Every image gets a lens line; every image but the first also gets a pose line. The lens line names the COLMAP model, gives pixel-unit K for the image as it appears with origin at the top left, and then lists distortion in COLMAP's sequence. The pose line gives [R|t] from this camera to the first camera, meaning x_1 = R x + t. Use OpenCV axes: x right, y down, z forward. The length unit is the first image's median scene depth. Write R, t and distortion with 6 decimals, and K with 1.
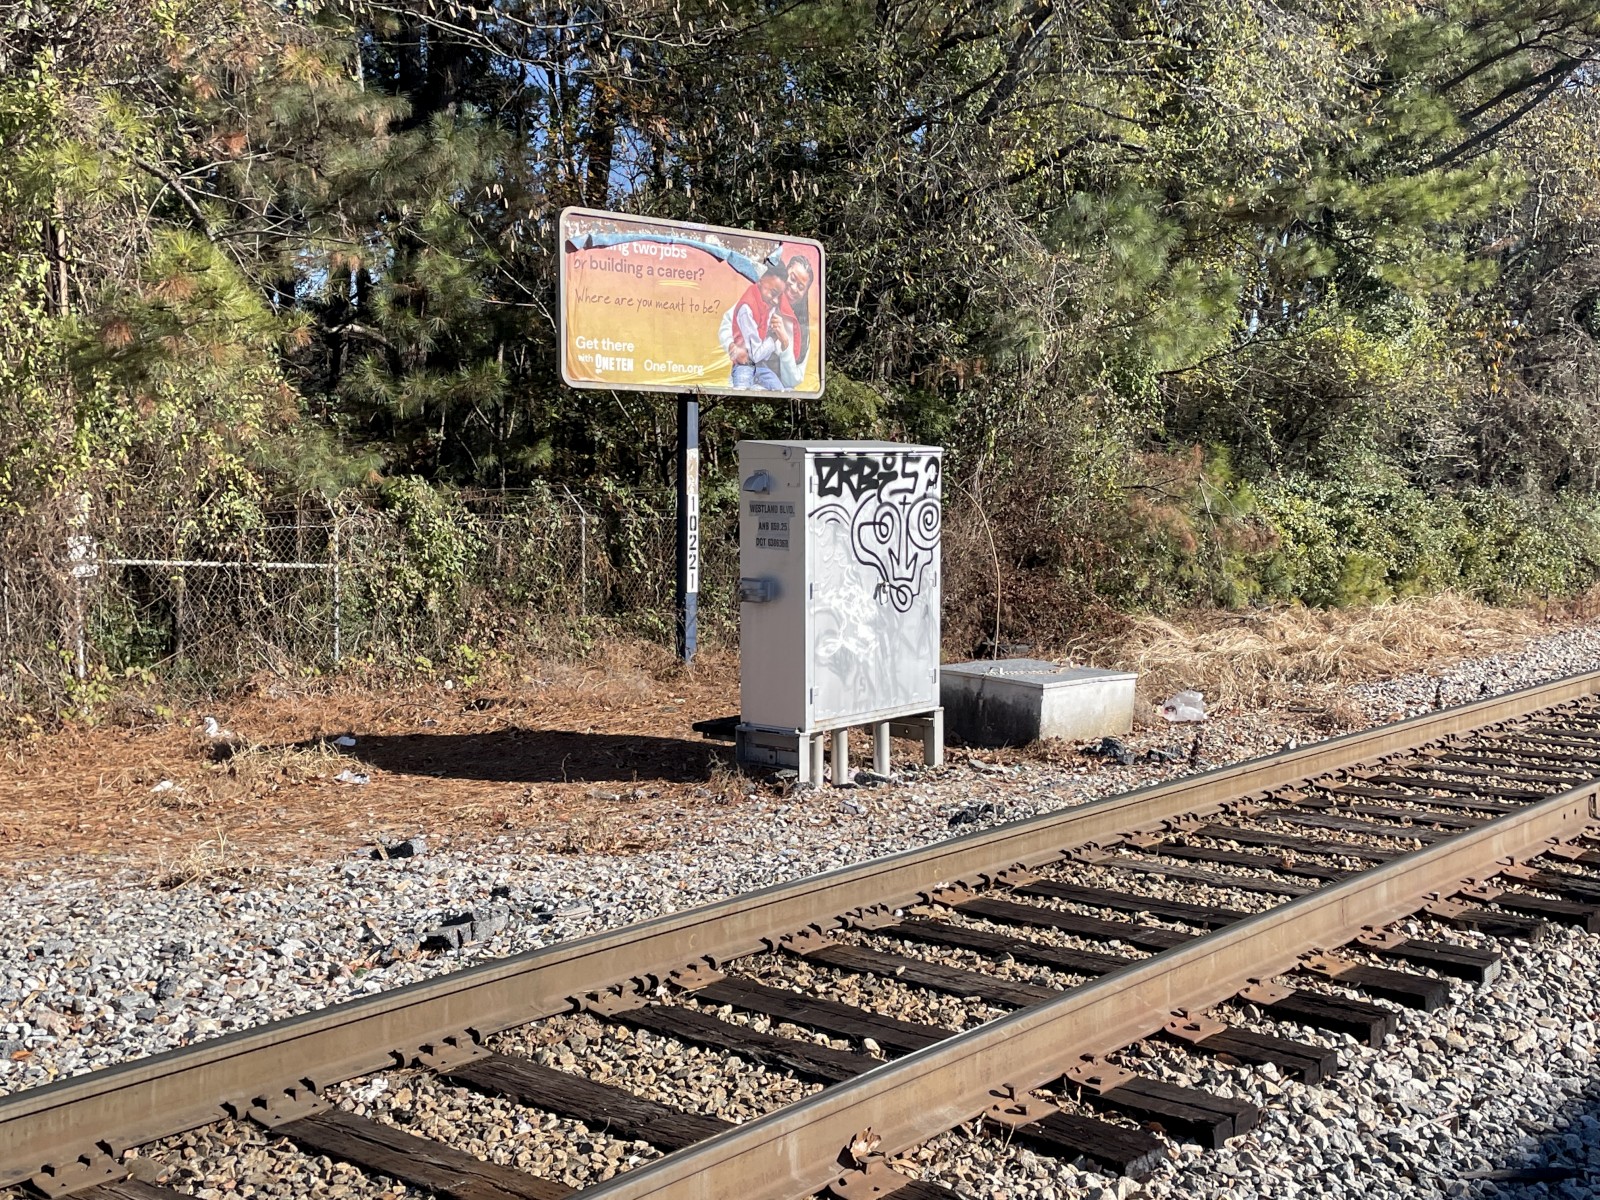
lens RADIAL K [[1824.7, 0, 800.0], [0, 1824.7, 600.0], [0, 0, 1]] dist [0.176607, -0.307801]
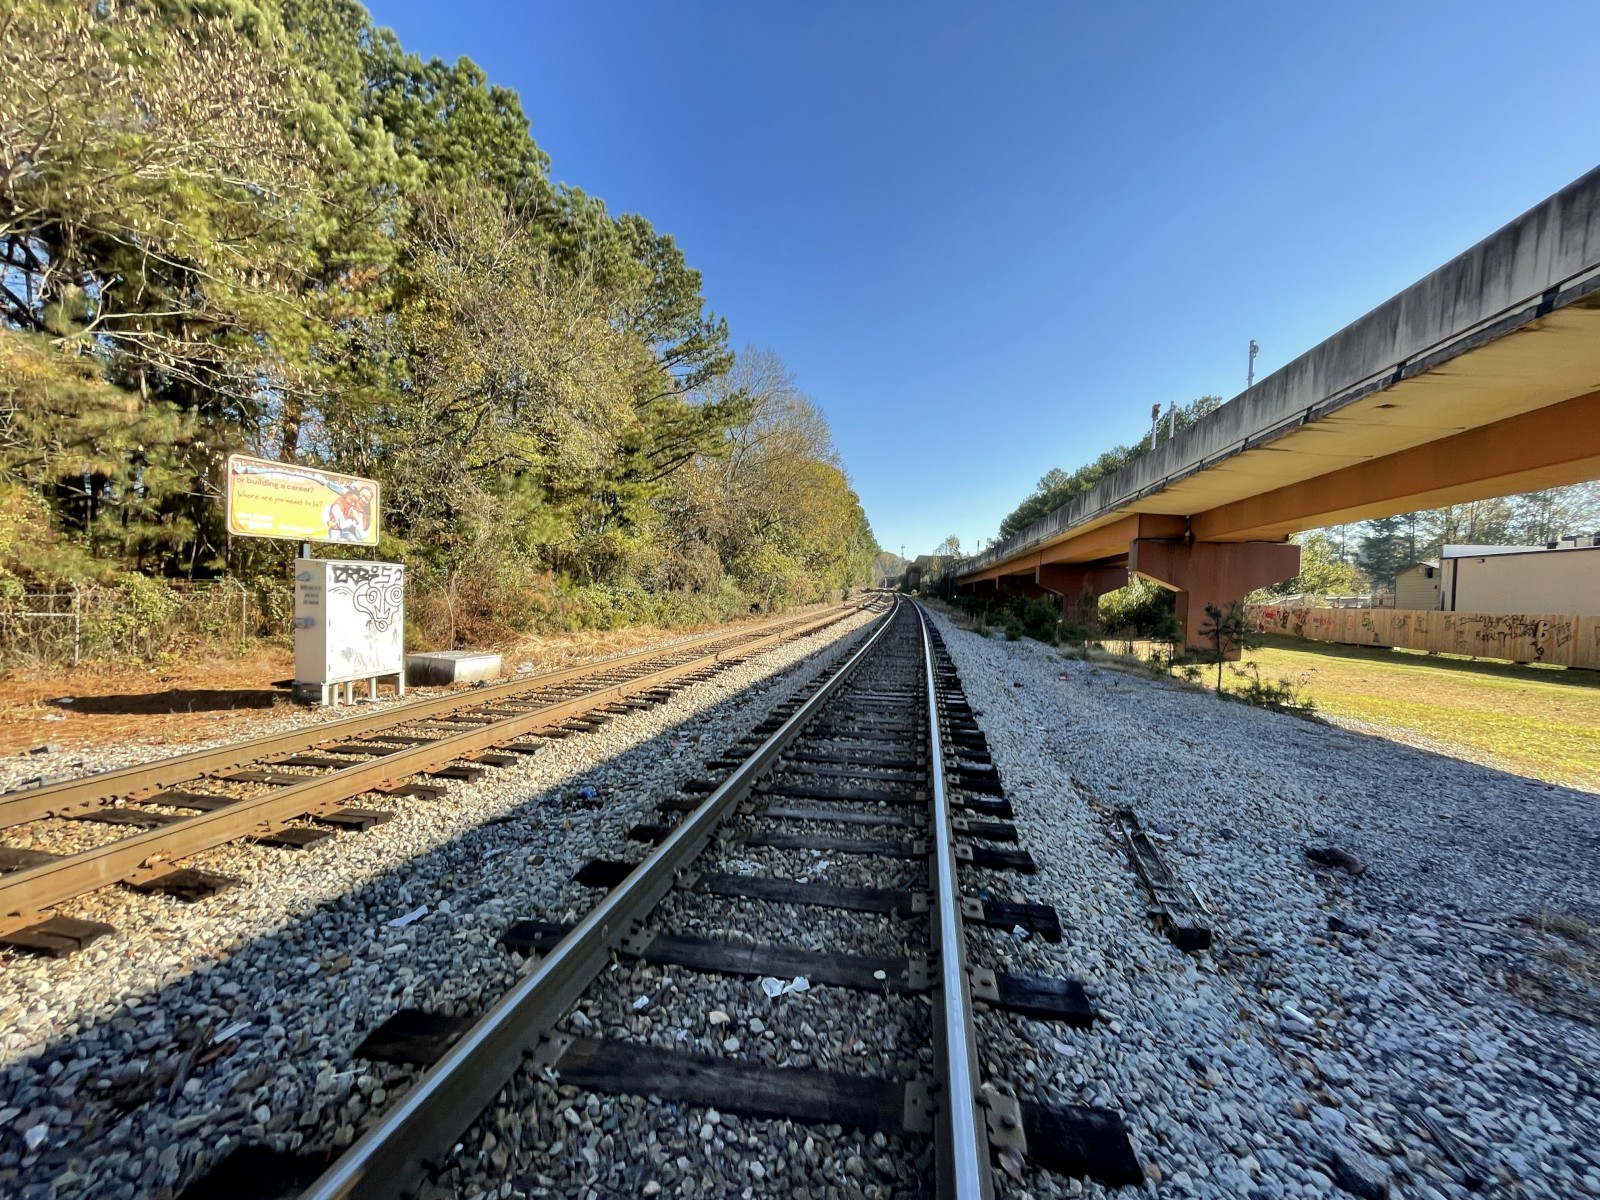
lens RADIAL K [[654.8, 0, 800.0], [0, 654.8, 600.0], [0, 0, 1]] dist [0.000566, 0.001000]
pose [[0.872400, 0.009581, 0.488699, 0.112849], [0.013814, 0.998925, -0.044244, 0.010283], [-0.488597, 0.045349, 0.871330, -0.030671]]
